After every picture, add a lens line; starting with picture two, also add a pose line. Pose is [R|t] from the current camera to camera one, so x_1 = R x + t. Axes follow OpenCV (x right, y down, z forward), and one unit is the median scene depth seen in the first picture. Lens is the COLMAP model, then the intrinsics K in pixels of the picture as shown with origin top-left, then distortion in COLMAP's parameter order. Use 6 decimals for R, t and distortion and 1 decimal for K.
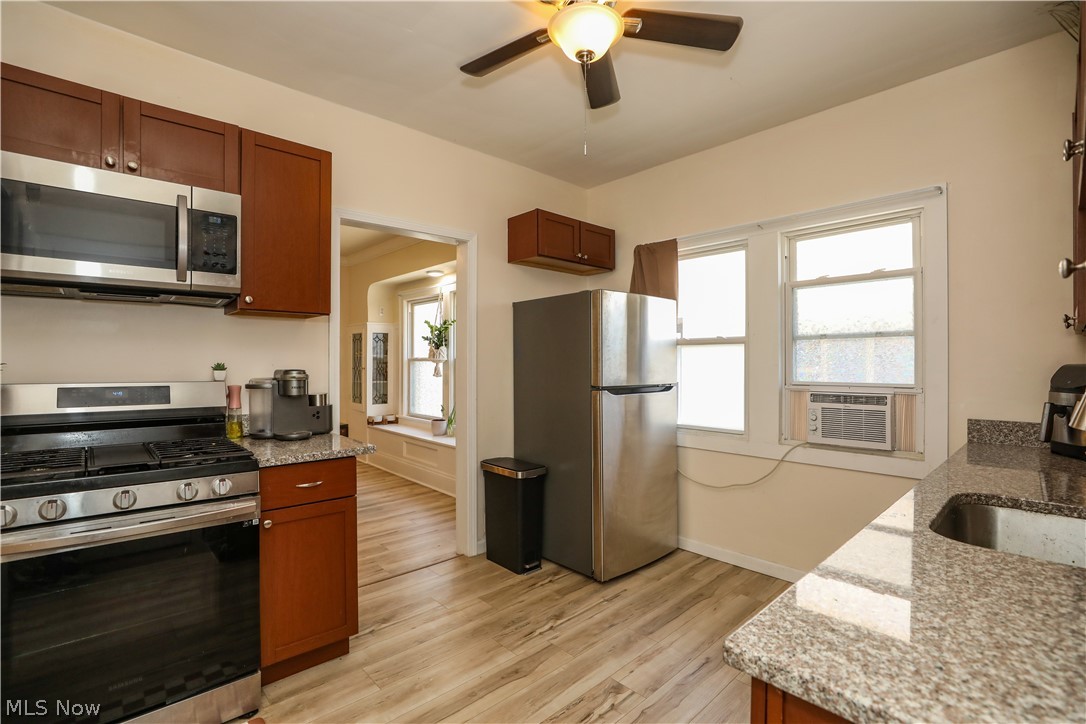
lens RADIAL K [[495.0, 0, 541.5], [0, 495.0, 361.0], [0, 0, 1]] dist [-0.028486, 0.000711]
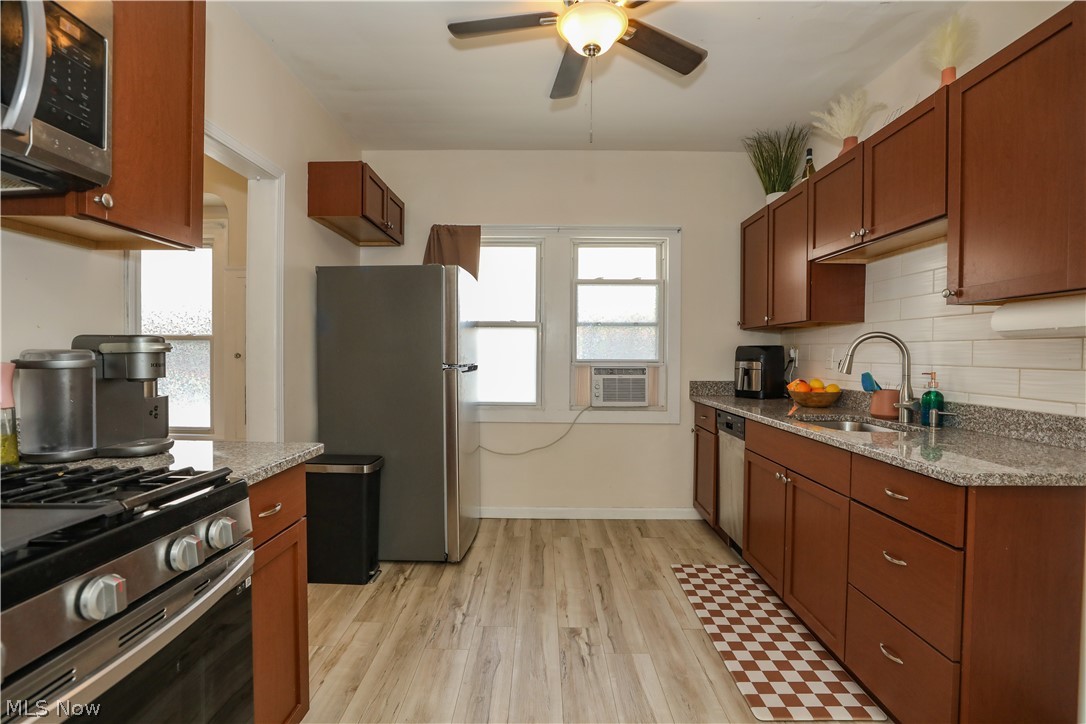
lens RADIAL K [[495.0, 0, 538.5], [0, 495.0, 362.8], [0, 0, 1]] dist [-0.028486, 0.000711]
pose [[0.691049, -0.007387, 0.722770, -0.480908], [-0.008022, 0.999808, 0.017888, 0.029662], [-0.722763, -0.018160, 0.690857, 0.208030]]
